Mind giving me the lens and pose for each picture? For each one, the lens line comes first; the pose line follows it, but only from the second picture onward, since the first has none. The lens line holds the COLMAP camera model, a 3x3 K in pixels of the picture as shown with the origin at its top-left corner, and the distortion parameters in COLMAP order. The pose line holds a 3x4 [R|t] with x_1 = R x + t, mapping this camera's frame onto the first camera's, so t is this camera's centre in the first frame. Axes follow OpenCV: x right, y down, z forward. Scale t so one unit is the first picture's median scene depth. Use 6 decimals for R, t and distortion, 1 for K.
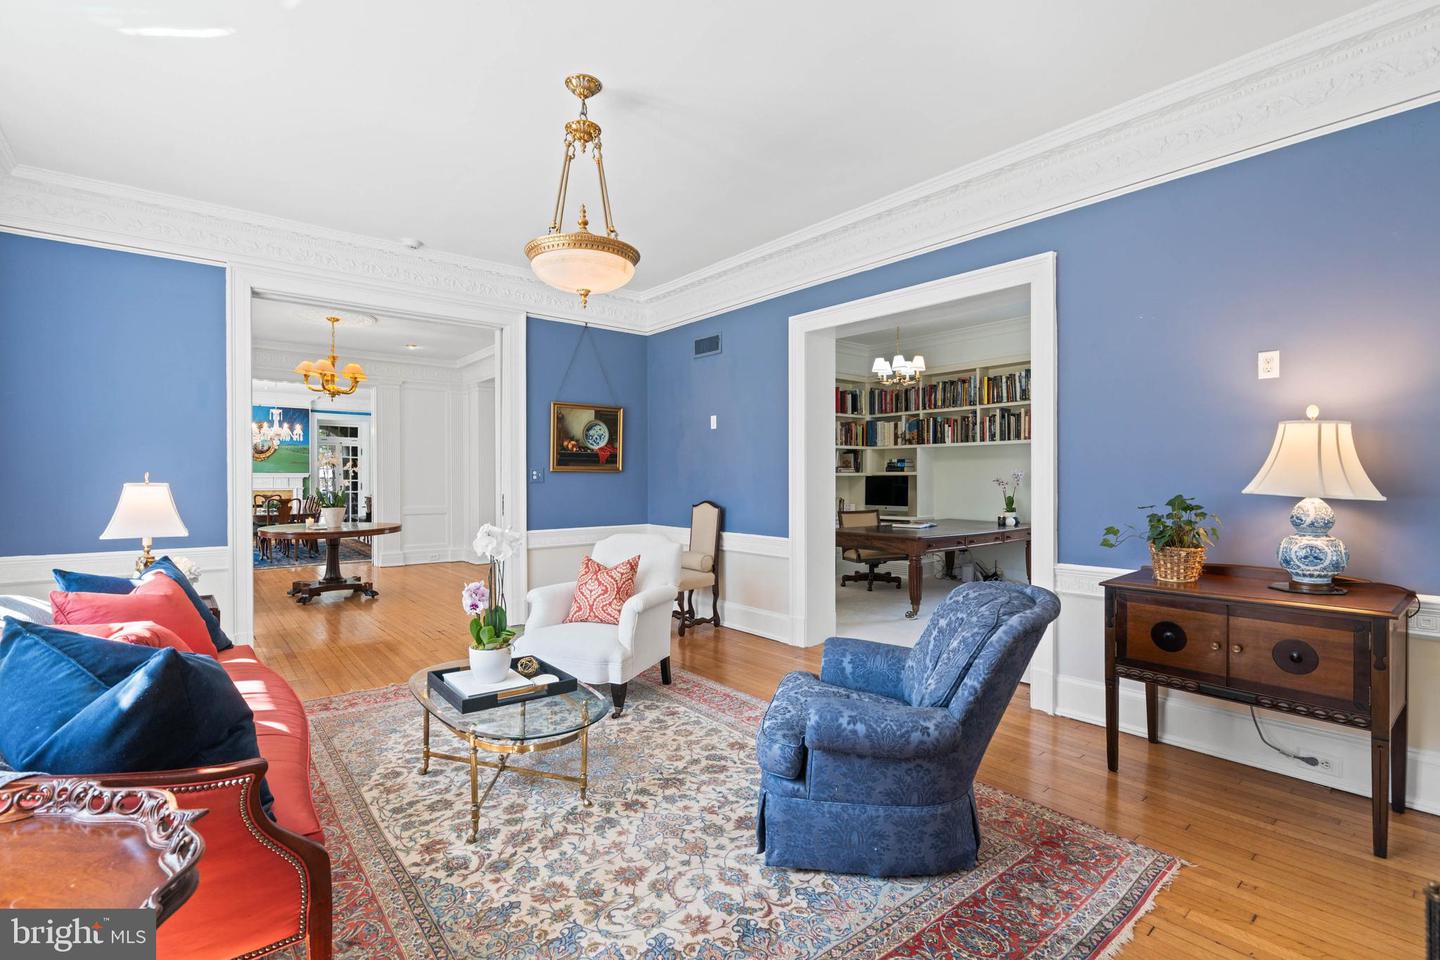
lens RADIAL K [[656.7, 0, 720.0], [0, 656.7, 480.0], [0, 0, 1]] dist [-0.002709, 0.000063]
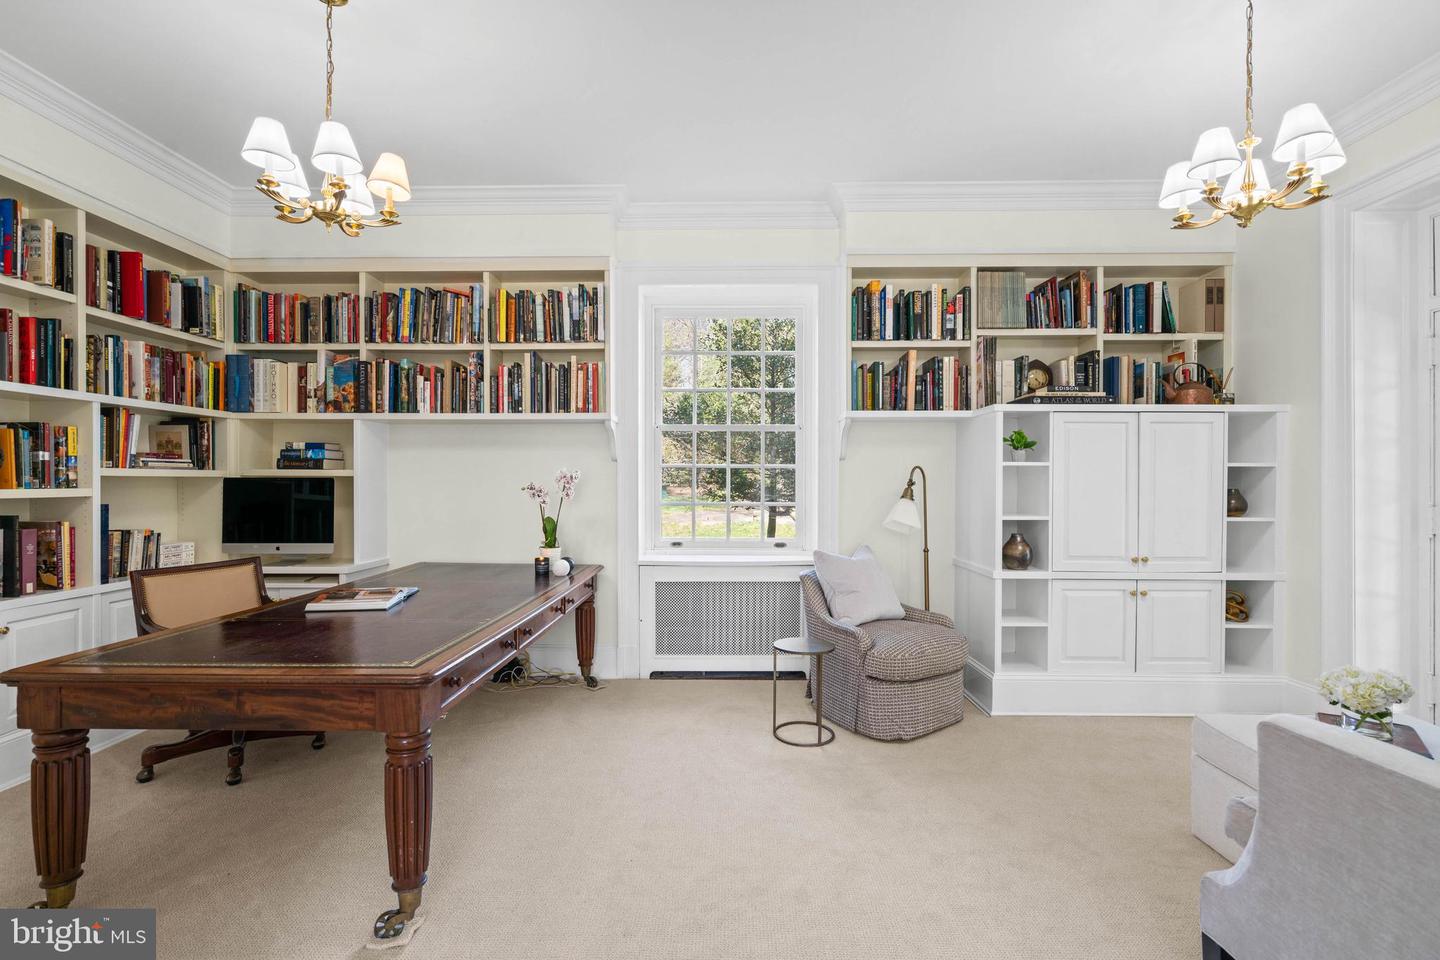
lens RADIAL K [[656.7, 0, 720.0], [0, 656.7, 480.0], [0, 0, 1]] dist [-0.002709, 0.000063]
pose [[0.651573, 0.002701, 0.758581, 0.110931], [0.000390, 0.999992, -0.003896, -0.002956], [-0.758586, 0.002834, 0.651567, 0.485687]]
